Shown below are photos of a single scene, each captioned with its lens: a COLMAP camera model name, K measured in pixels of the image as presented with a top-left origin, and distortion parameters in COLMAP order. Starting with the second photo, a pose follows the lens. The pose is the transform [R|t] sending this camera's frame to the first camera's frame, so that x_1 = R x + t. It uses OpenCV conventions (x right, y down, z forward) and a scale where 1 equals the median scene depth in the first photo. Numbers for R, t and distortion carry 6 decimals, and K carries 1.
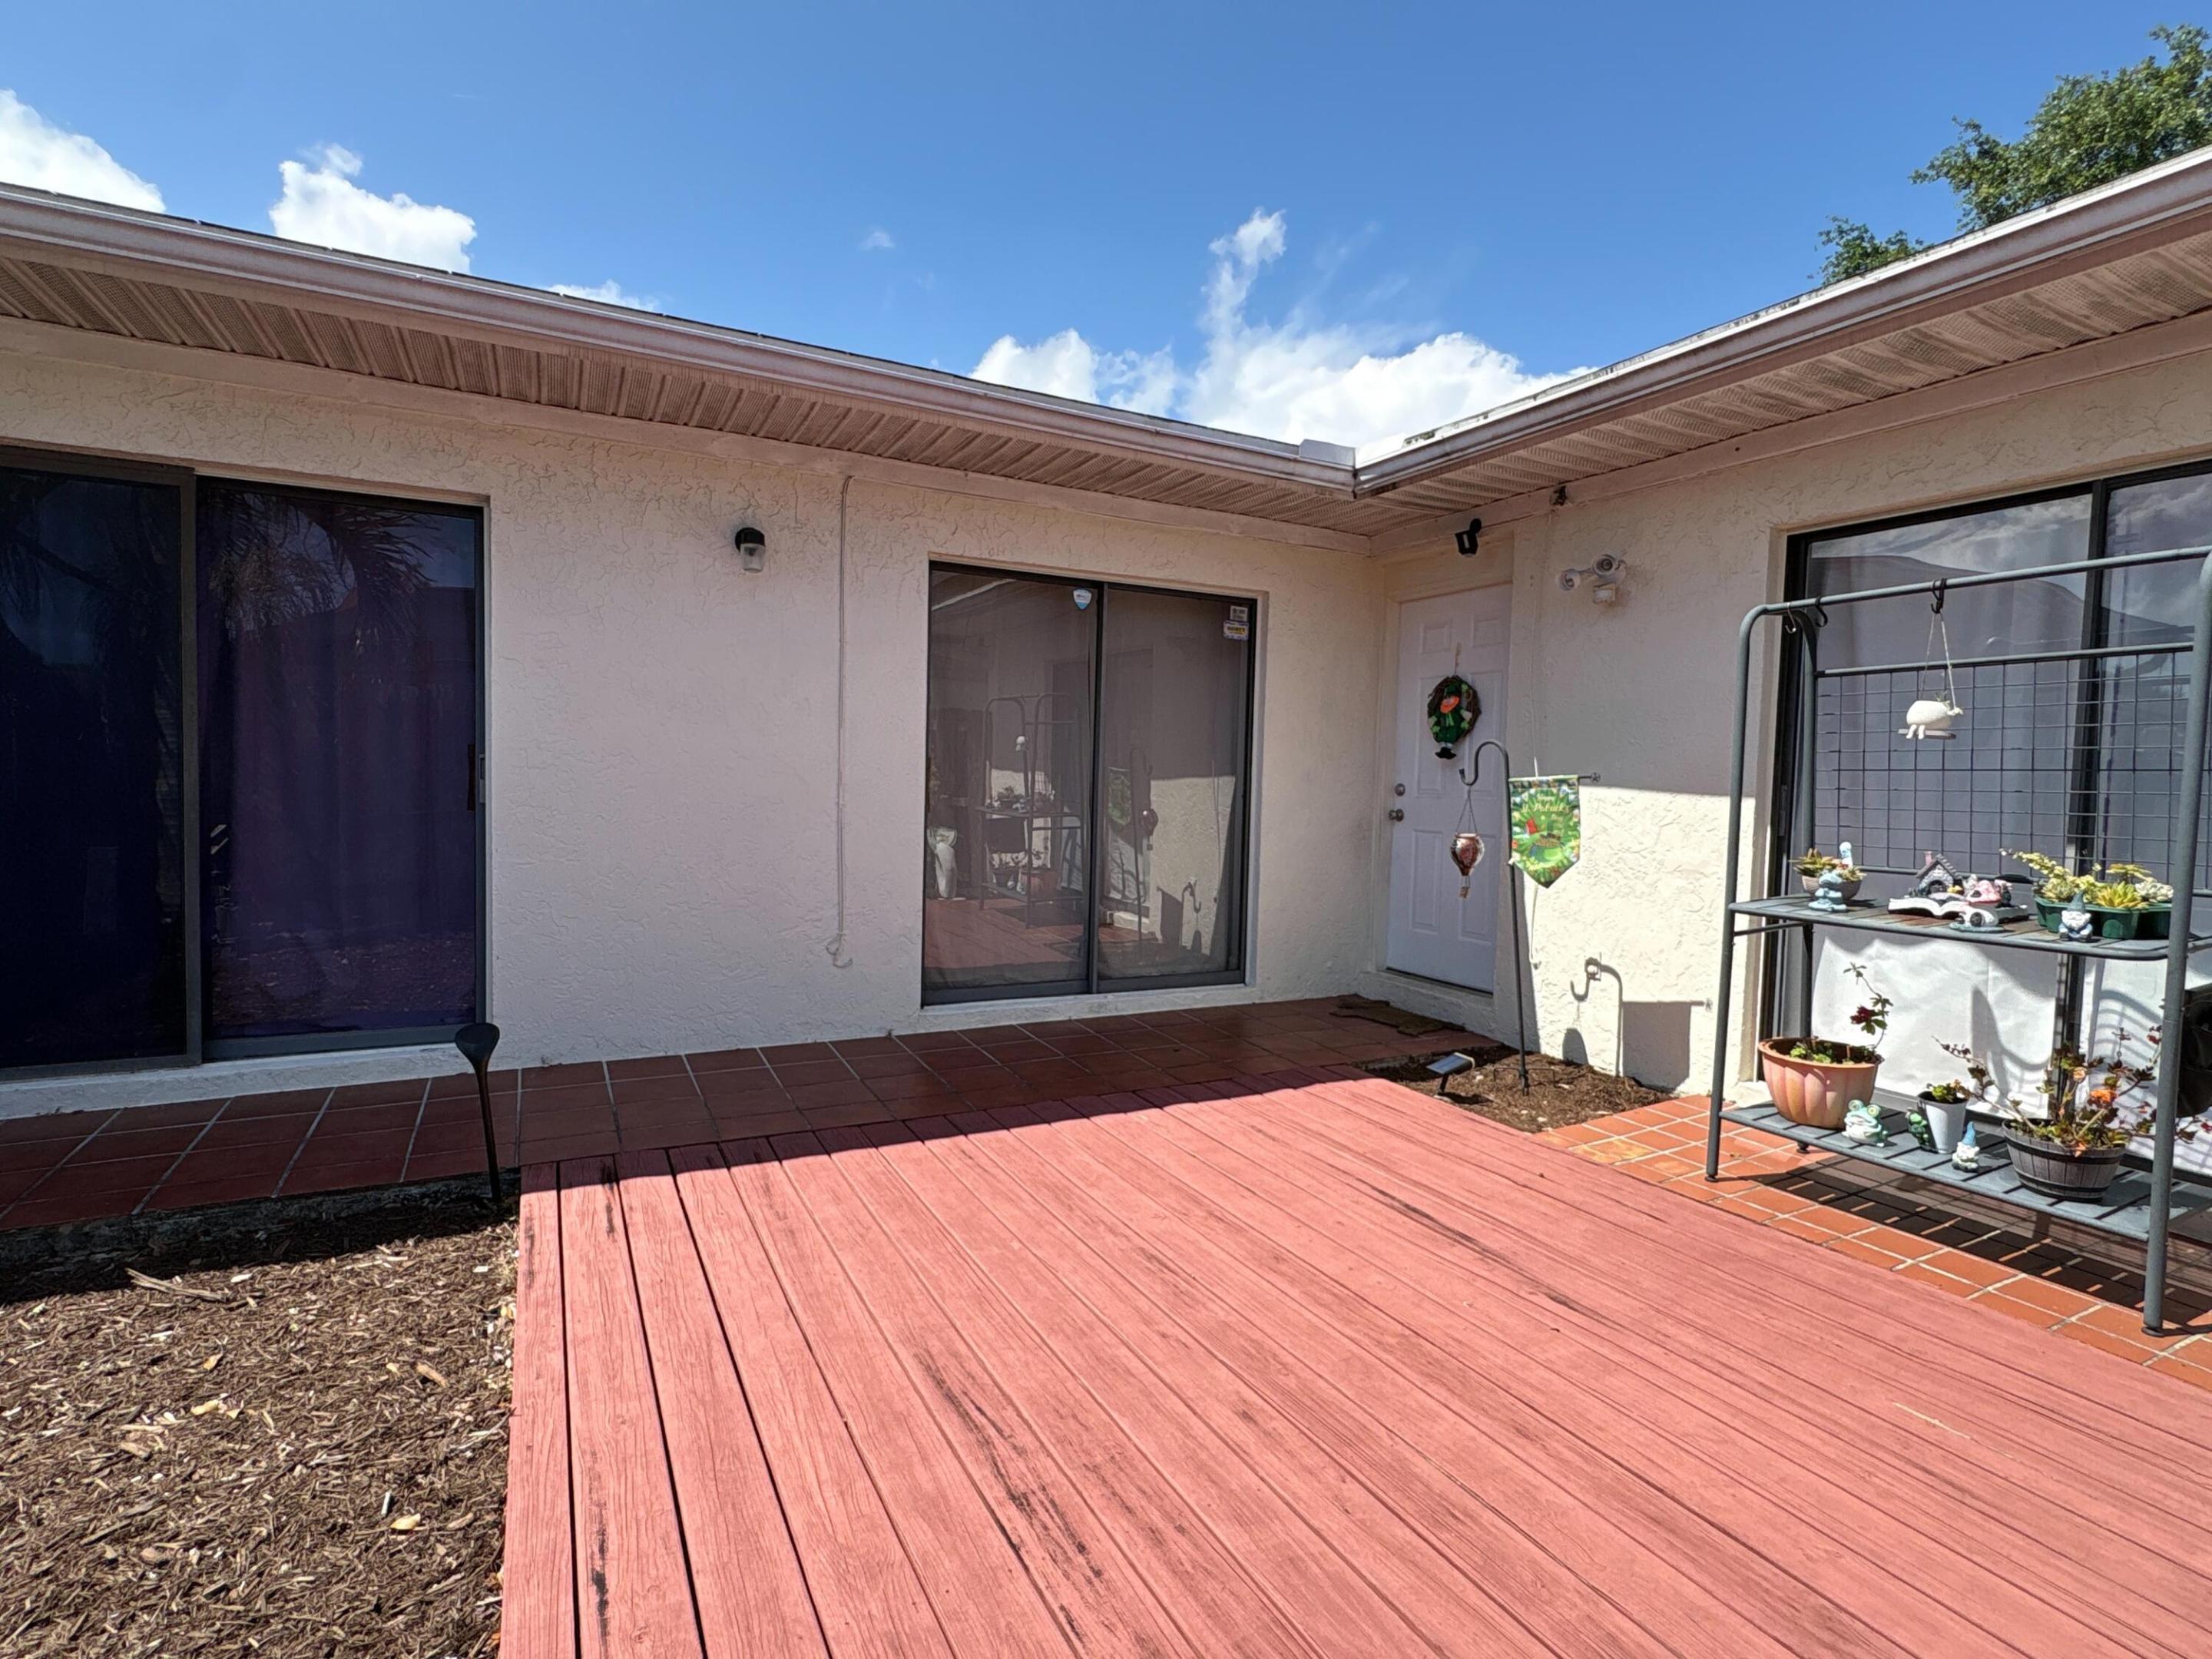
lens RADIAL K [[1090.5, 0, 1106.0], [0, 1090.5, 829.5], [0, 0, 1]] dist [0.024743, 0.000067]
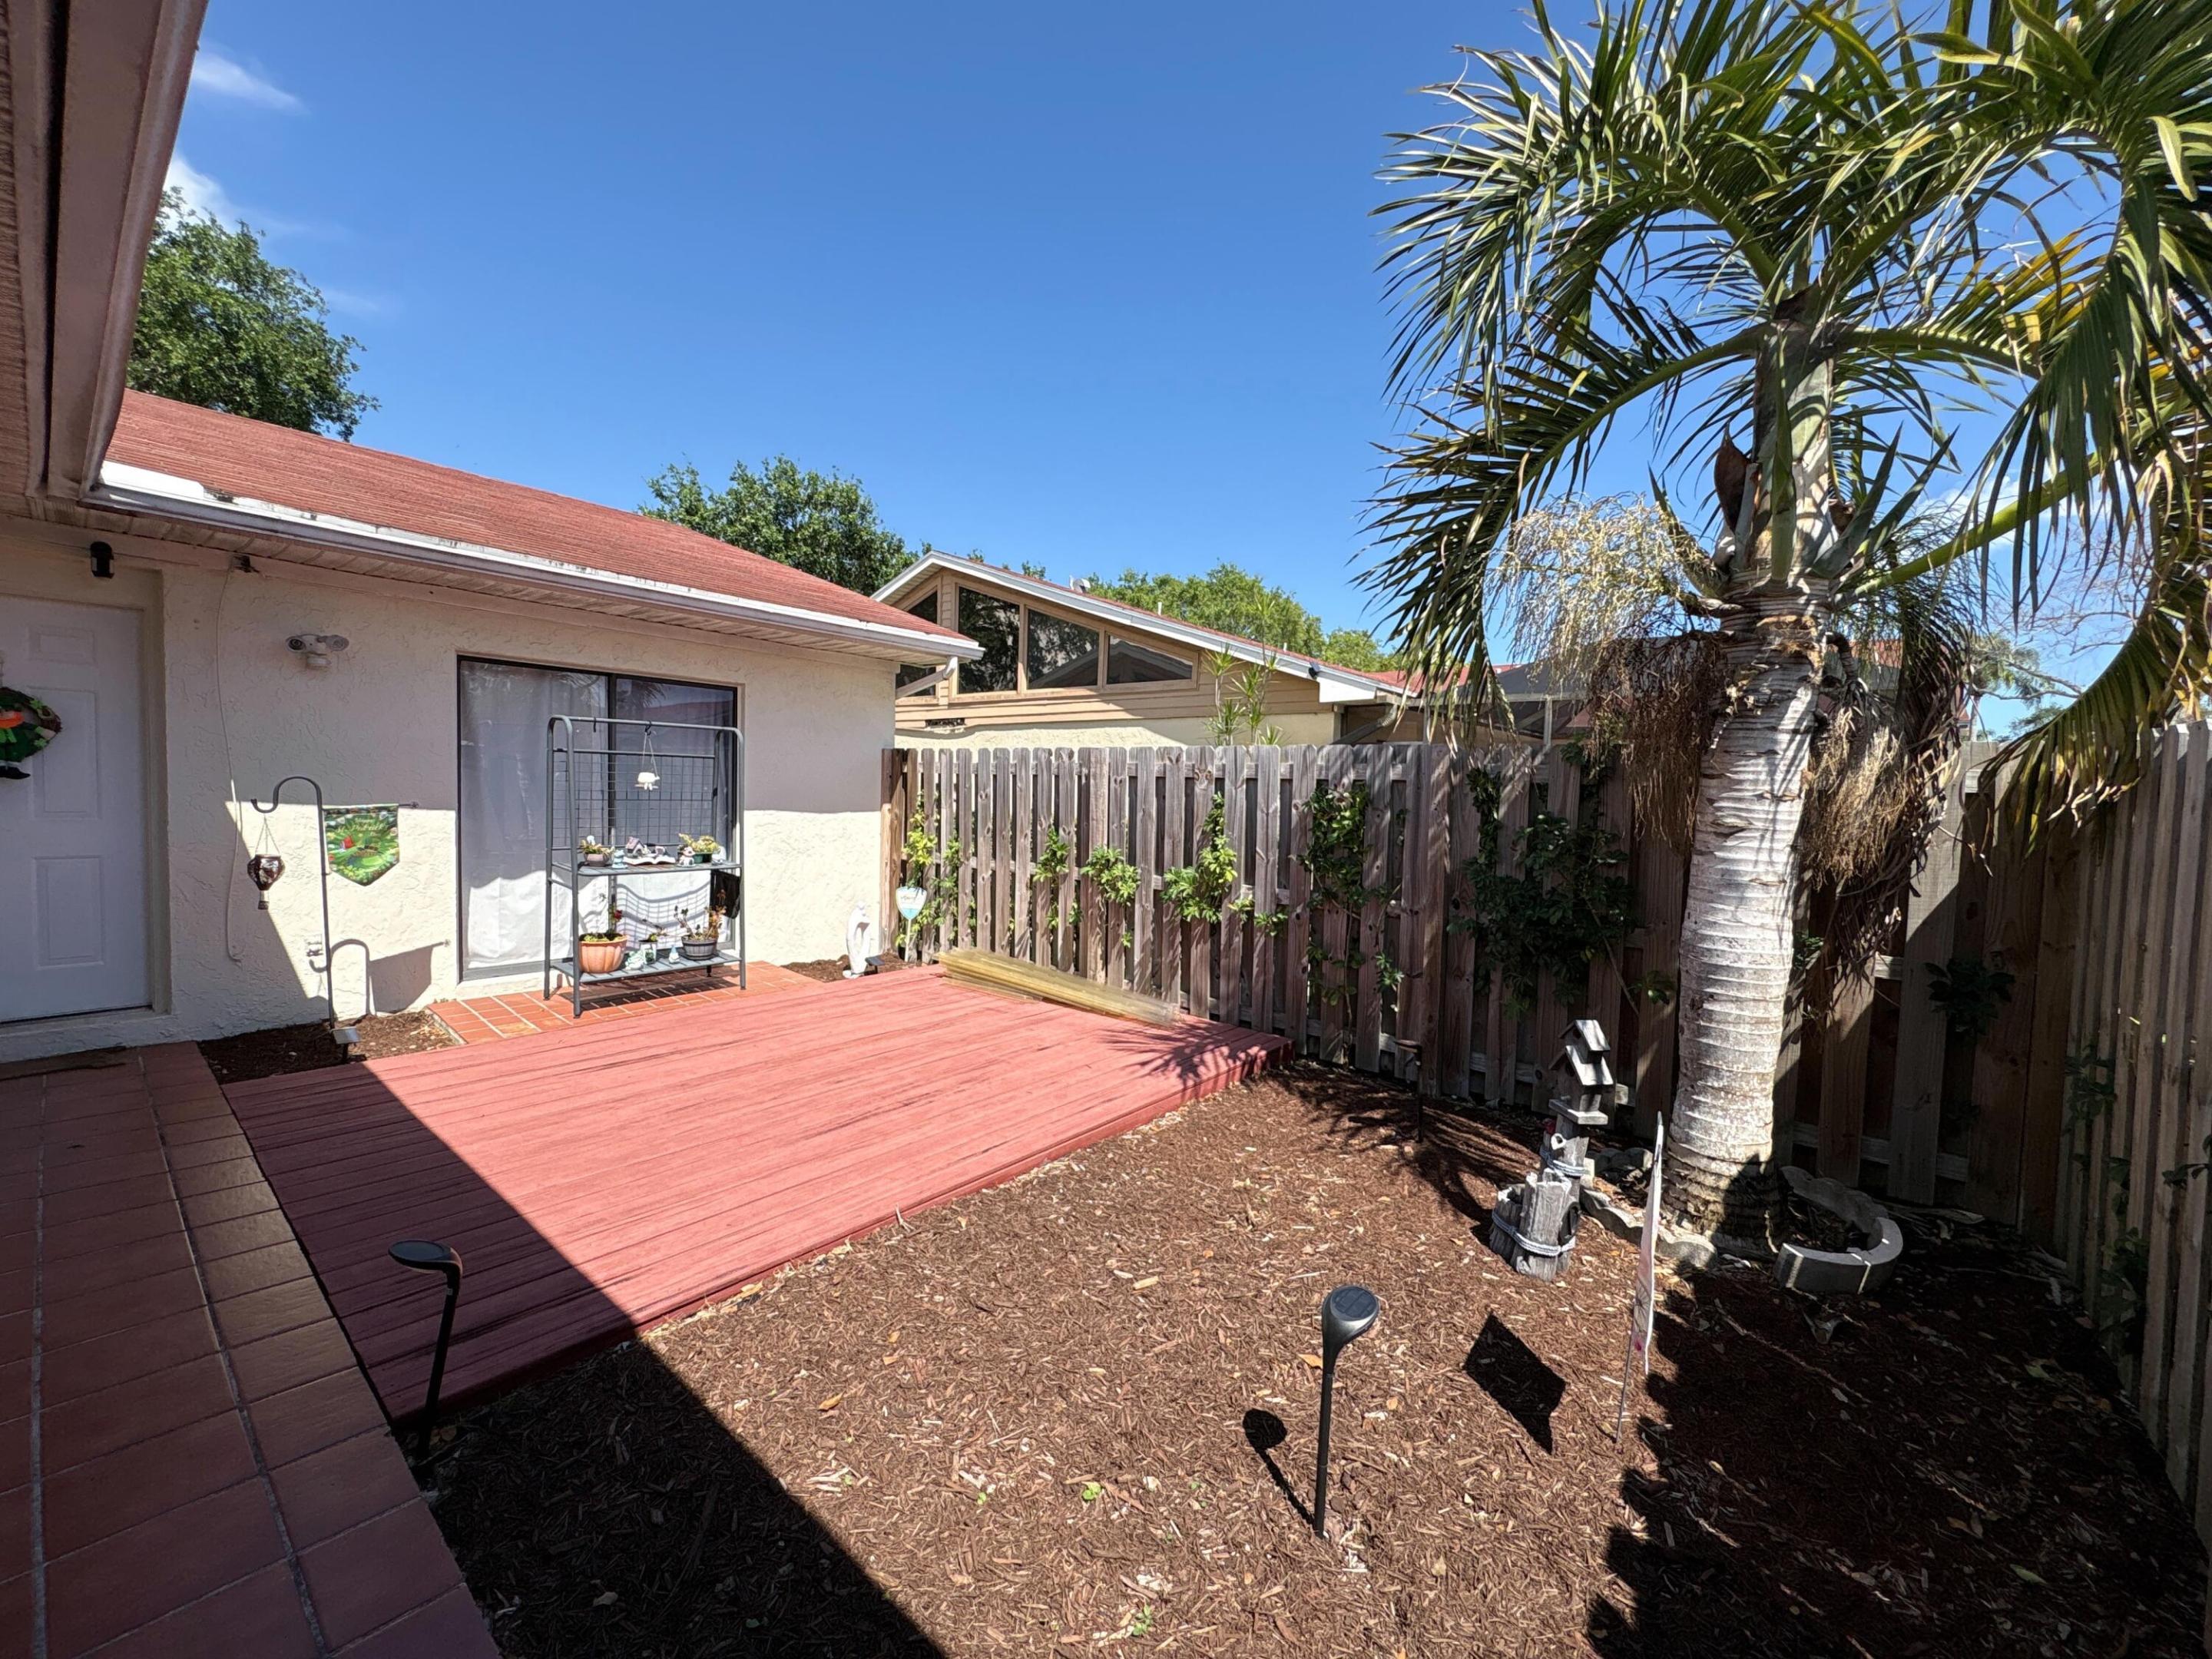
lens RADIAL K [[874.6, 0, 1106.0], [0, 874.6, 829.5], [0, 0, 1]] dist [0.002743, 0.000137]
pose [[-0.387161, -0.074573, 0.918991, -1.269599], [0.004079, 0.996576, 0.082587, -0.139680], [-0.922003, 0.035723, -0.385531, 0.783139]]
